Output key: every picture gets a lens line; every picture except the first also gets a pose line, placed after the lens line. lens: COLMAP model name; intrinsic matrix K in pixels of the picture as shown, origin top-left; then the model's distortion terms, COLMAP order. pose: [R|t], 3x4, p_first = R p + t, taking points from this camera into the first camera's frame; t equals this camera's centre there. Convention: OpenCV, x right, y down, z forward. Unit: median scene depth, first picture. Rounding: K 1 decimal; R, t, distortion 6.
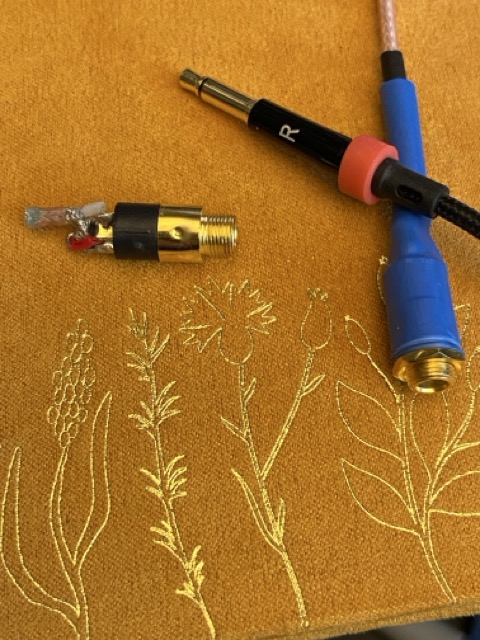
lens RADIAL K [[921.8, 0, 240.0], [0, 921.8, 320.0], [0, 0, 1]] dist [0.046989, 0.018506]
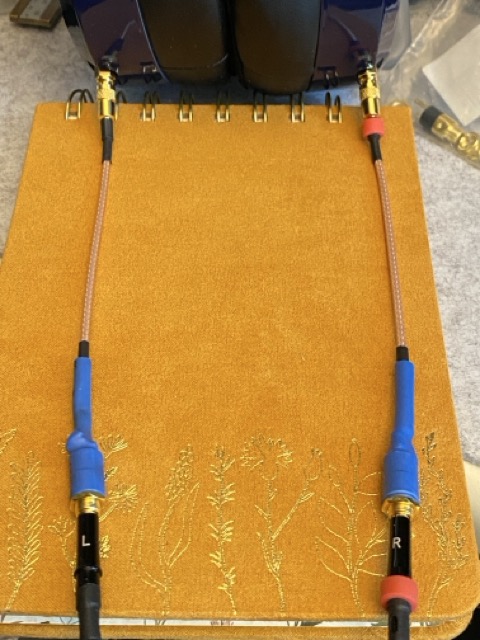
lens RADIAL K [[921.8, 0, 240.0], [0, 921.8, 320.0], [0, 0, 1]] dist [0.046989, 0.018506]
pose [[0.985901, 0.156122, -0.060208, 0.002746], [-0.166892, 0.943463, -0.286400, 0.298664], [0.012091, 0.292410, 0.956217, -0.922204]]
